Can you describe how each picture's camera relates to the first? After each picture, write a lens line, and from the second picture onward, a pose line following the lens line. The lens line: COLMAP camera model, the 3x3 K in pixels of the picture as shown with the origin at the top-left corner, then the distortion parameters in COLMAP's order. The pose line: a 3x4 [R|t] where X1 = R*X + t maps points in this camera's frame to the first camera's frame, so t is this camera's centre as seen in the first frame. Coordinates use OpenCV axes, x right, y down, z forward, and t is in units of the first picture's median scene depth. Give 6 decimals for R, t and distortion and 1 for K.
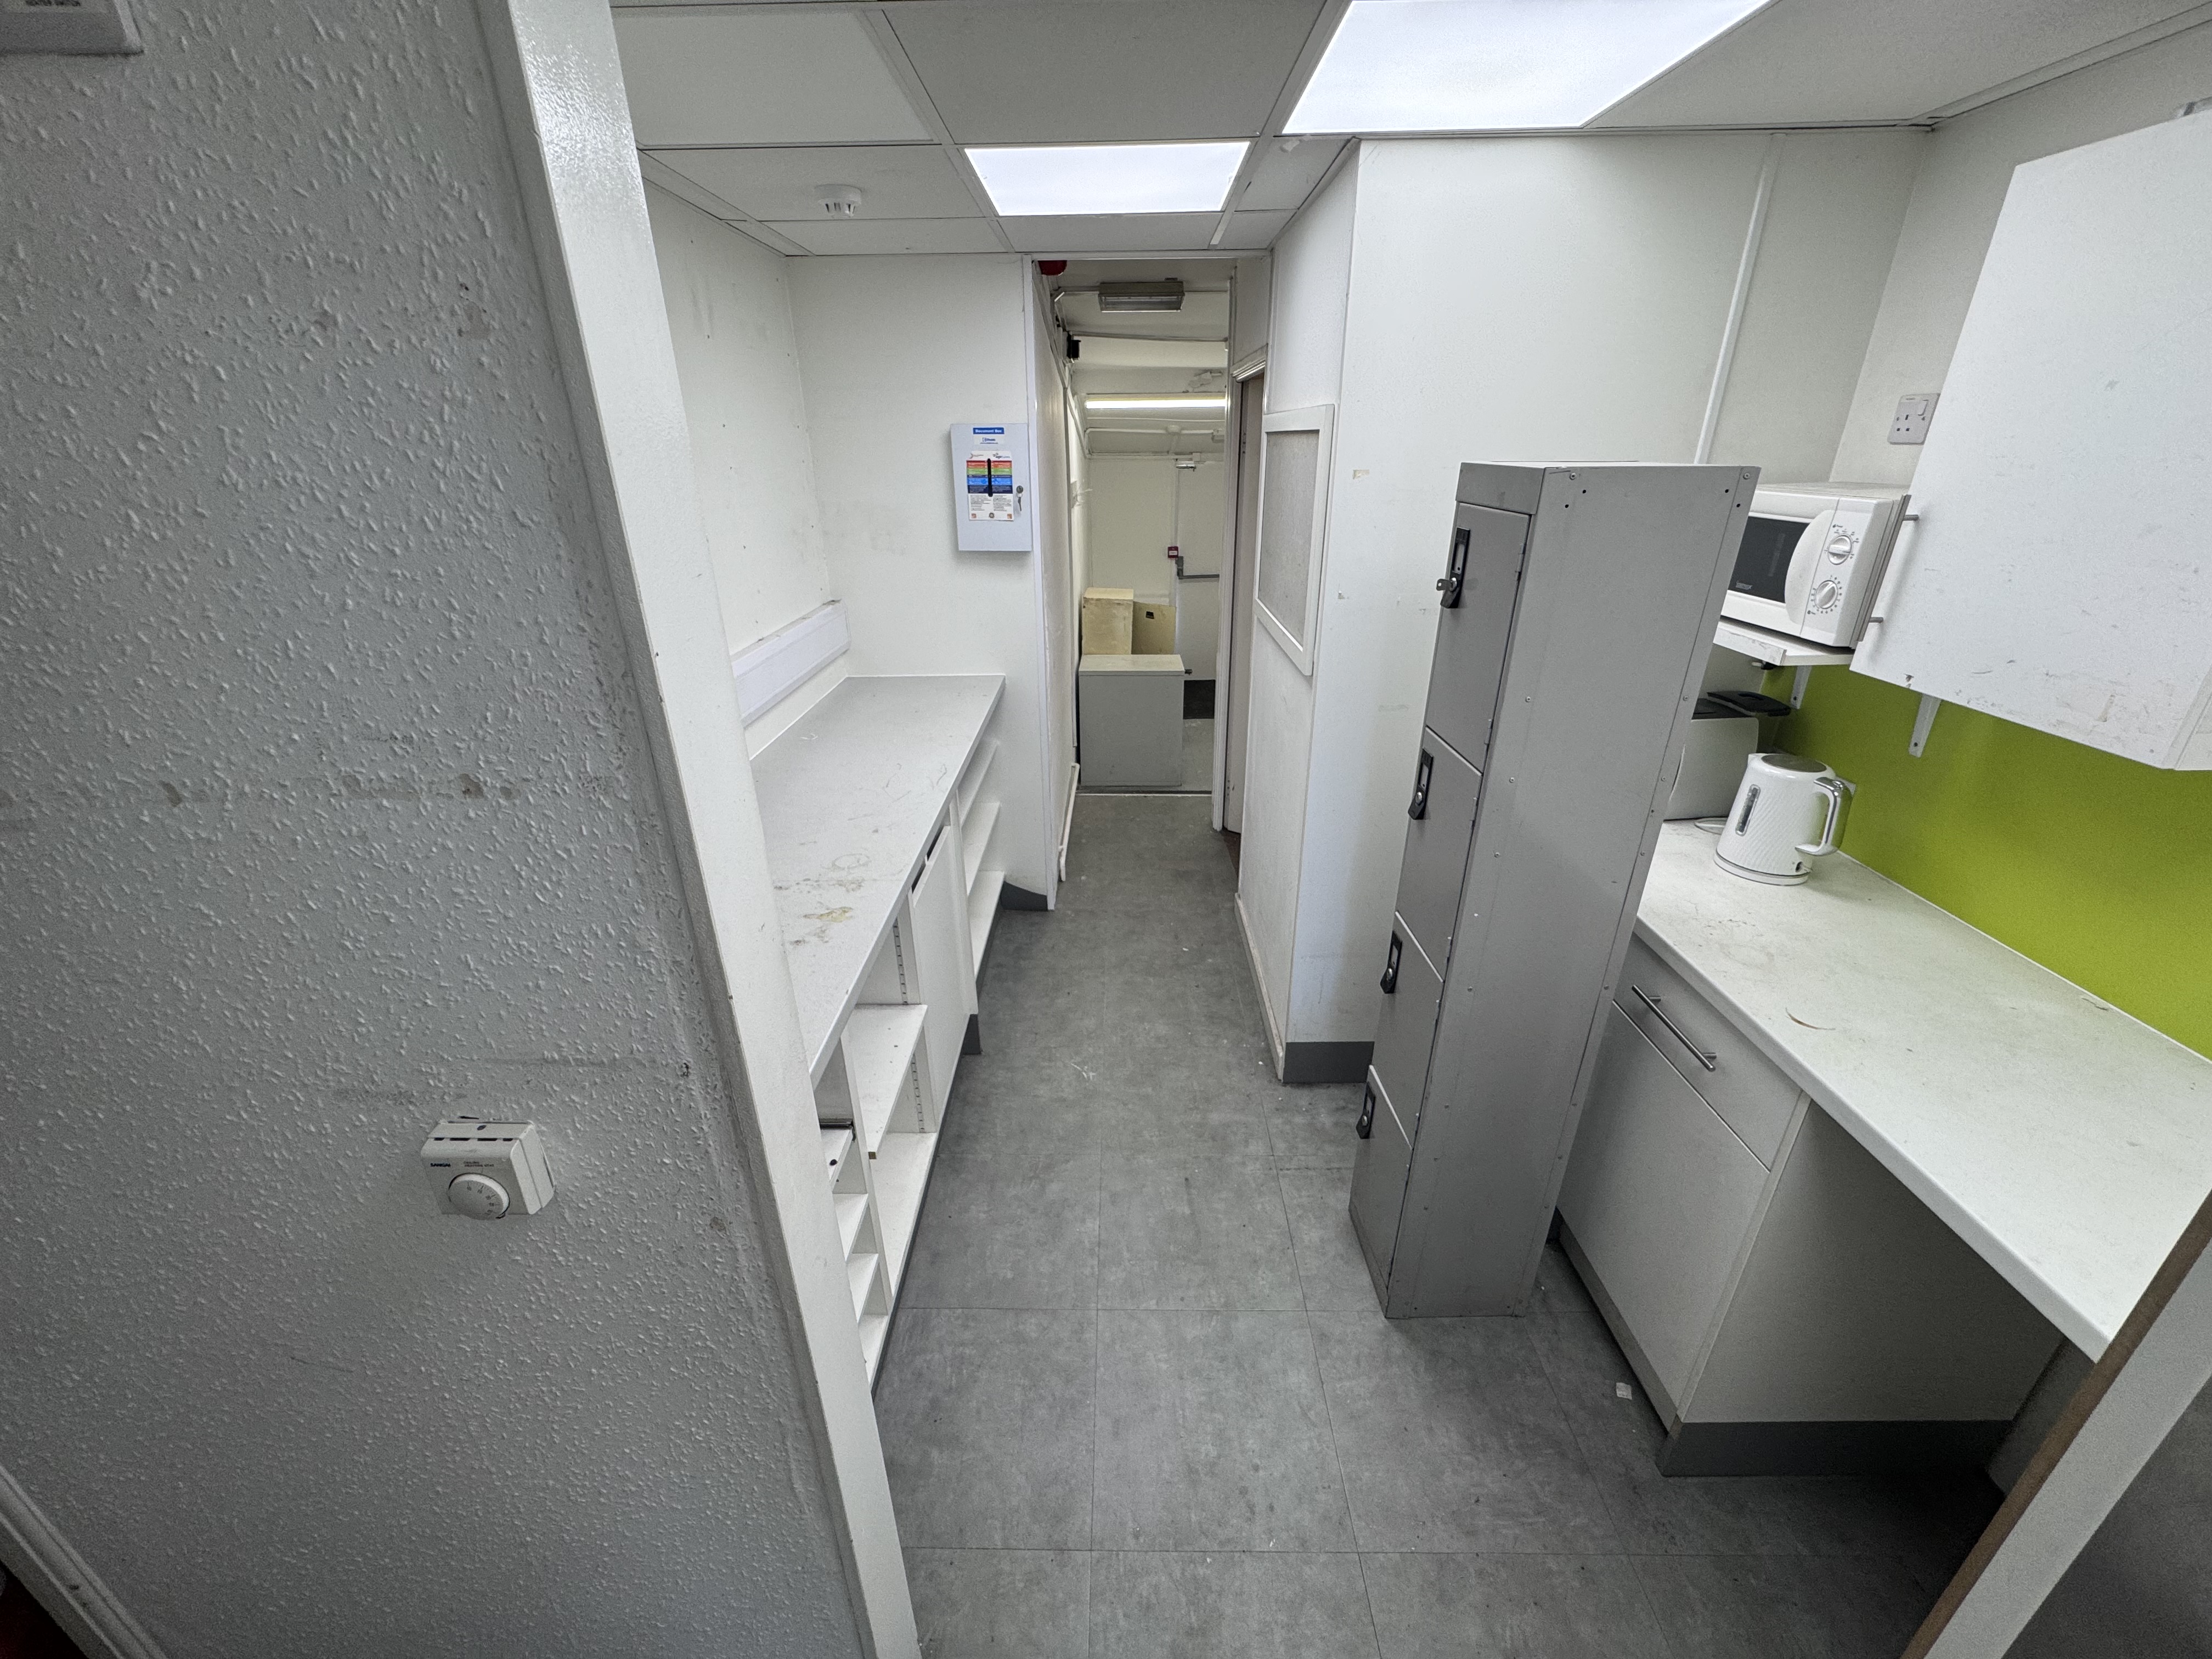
lens RADIAL K [[881.6, 0, 1109.7], [0, 881.6, 834.0], [0, 0, 1]] dist [-0.003103, 0.000665]
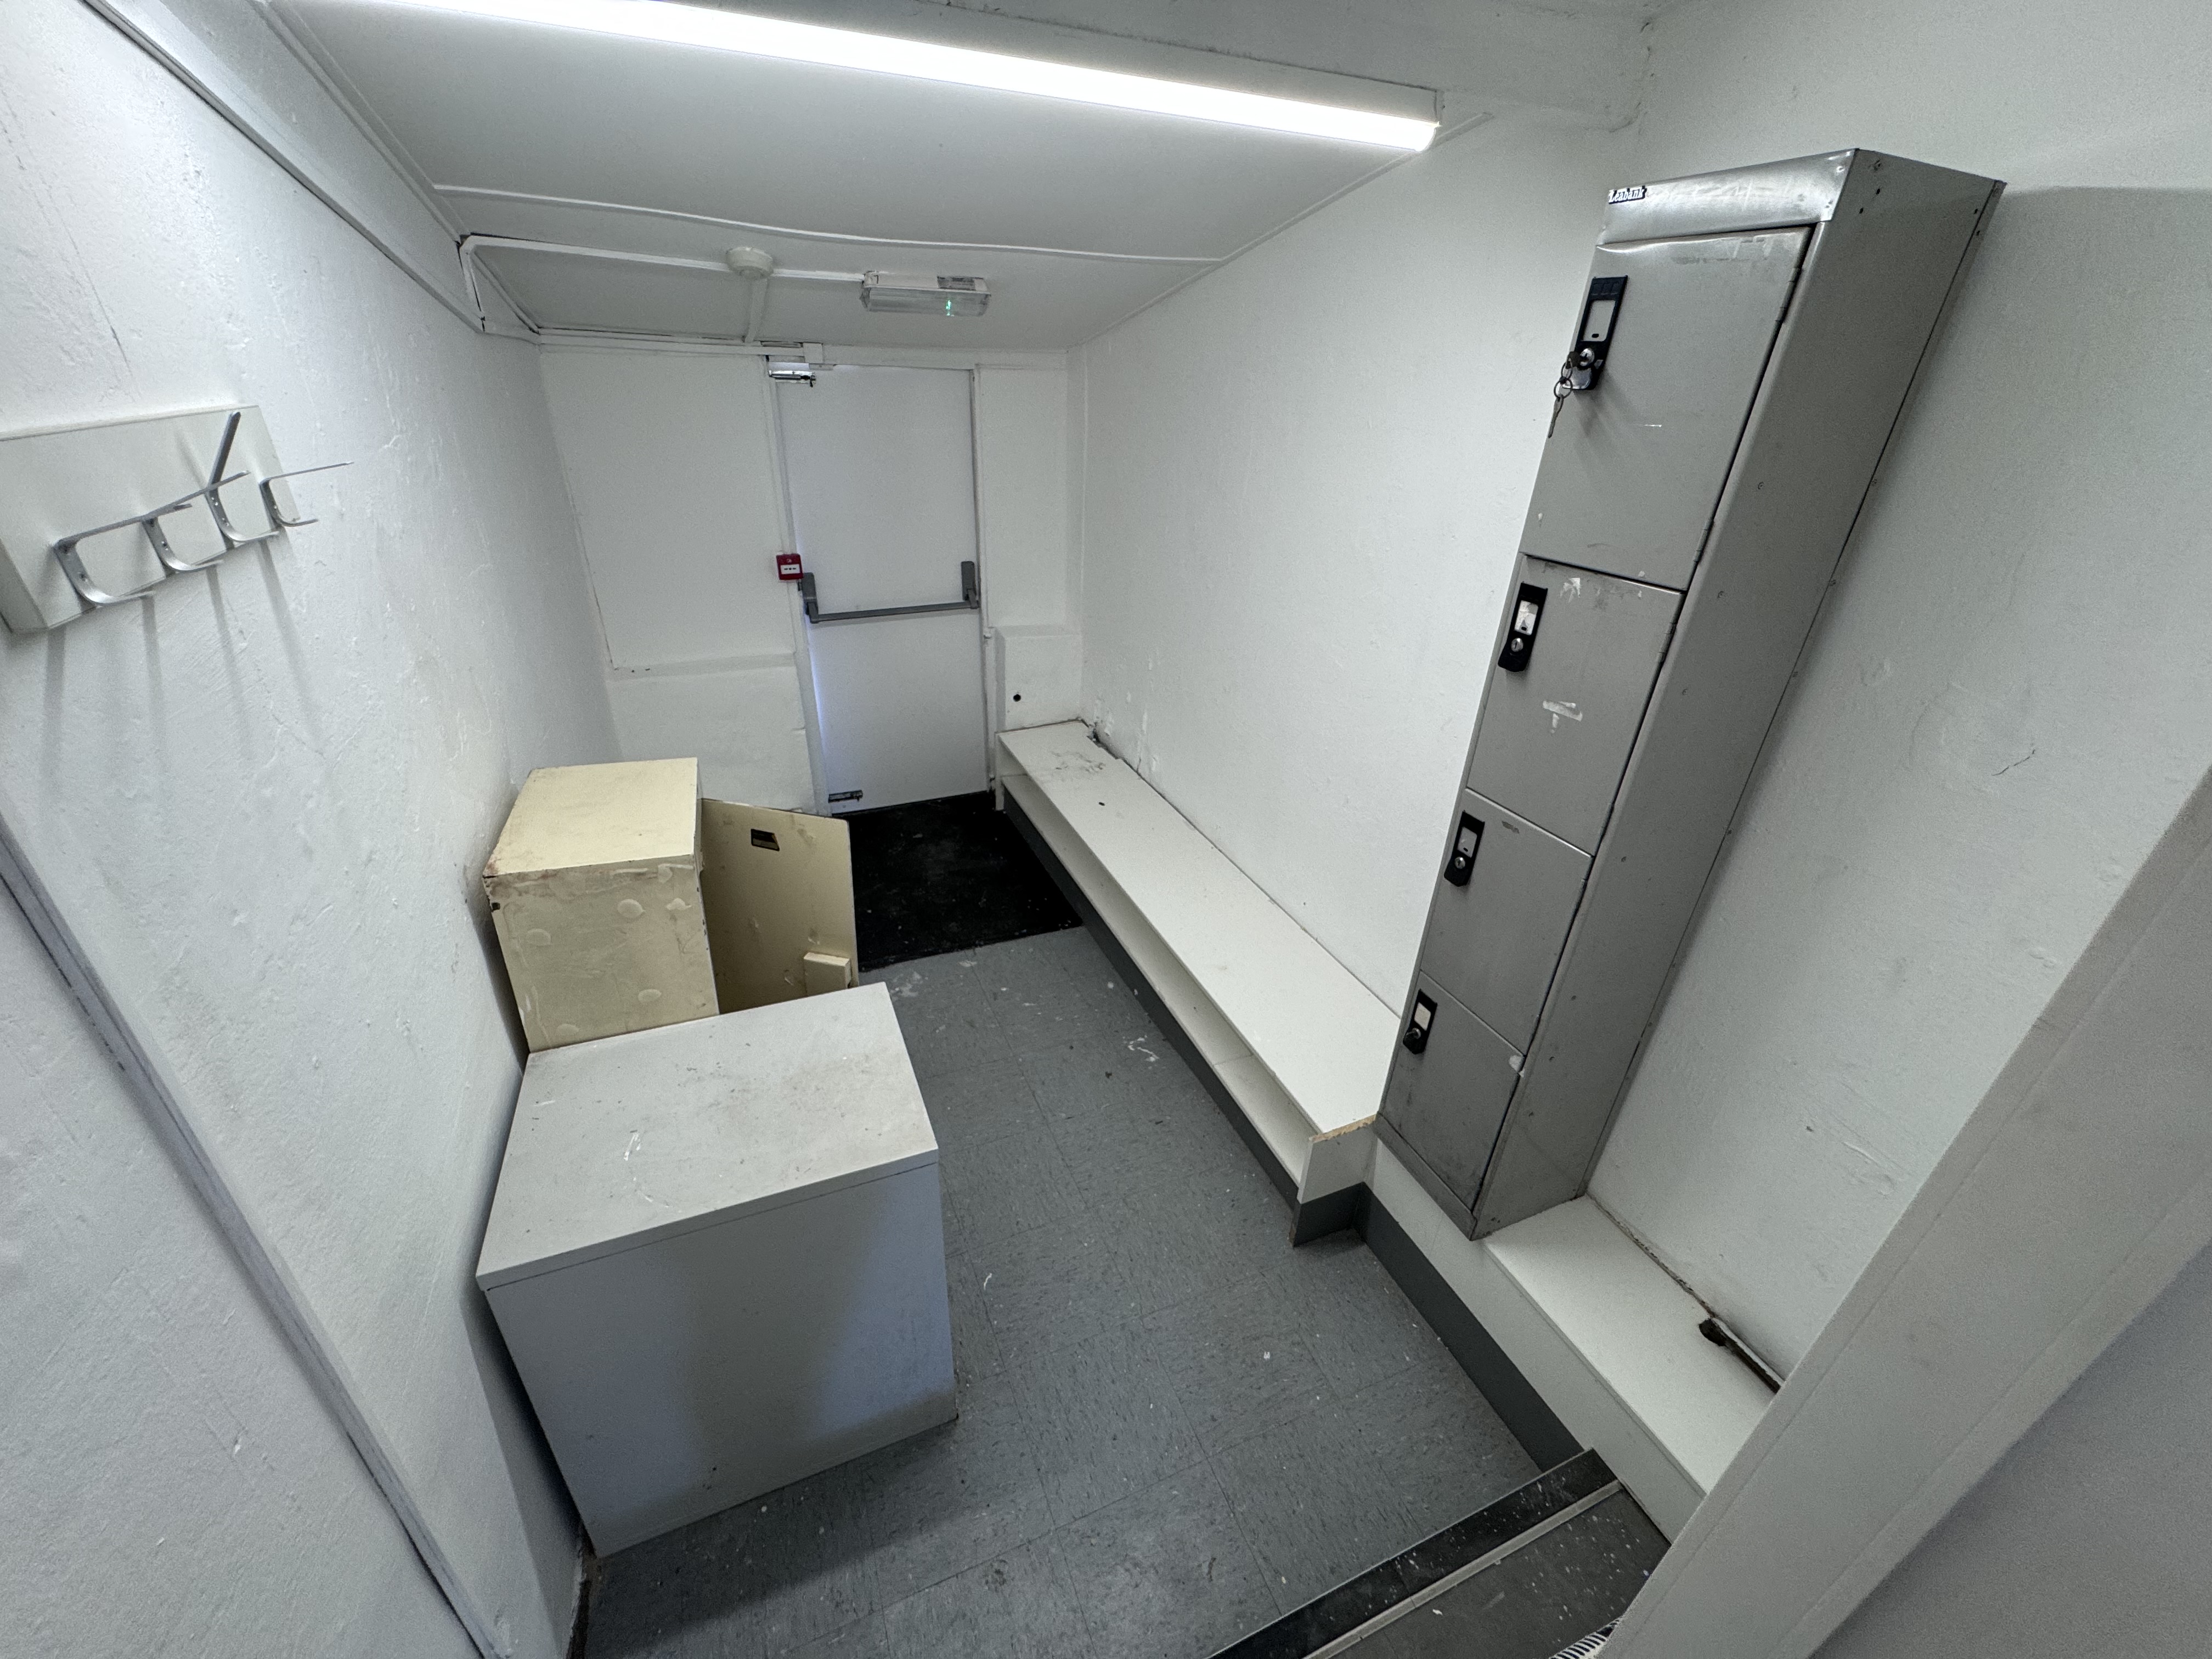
lens RADIAL K [[881.6, 0, 1102.0], [0, 881.6, 826.7], [0, 0, 1]] dist [-0.003103, 0.000665]
pose [[0.917815, -0.148448, 0.368211, 0.033176], [0.123676, 0.988221, 0.090131, -0.214052], [-0.377253, -0.037185, 0.925363, 0.524998]]
